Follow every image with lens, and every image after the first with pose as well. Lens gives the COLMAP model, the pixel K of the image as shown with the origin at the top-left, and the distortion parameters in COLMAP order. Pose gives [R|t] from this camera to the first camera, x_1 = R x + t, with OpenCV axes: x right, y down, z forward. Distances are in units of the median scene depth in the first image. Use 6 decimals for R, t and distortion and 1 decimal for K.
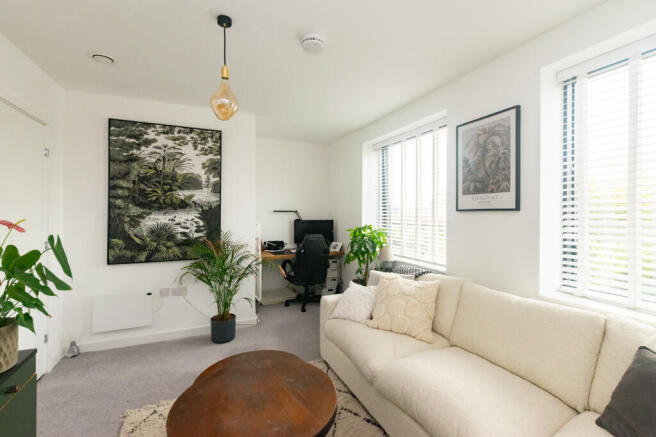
lens RADIAL K [[294.9, 0, 327.4], [0, 294.9, 212.5], [0, 0, 1]] dist [0.000112, -0.000010]
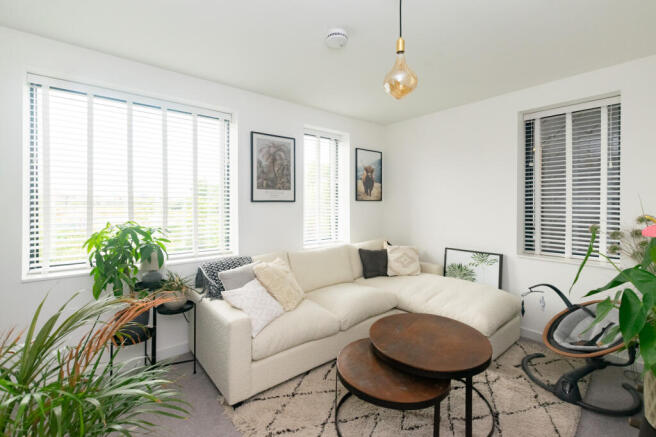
lens RADIAL K [[288.9, 0, 327.3], [0, 288.9, 206.5], [0, 0, 1]] dist [0.000159, 0.000039]
pose [[-0.274025, -0.010558, 0.961665, -0.872115], [-0.003043, 0.999944, 0.010111, 0.002344], [-0.961718, -0.000156, -0.274042, 1.134509]]
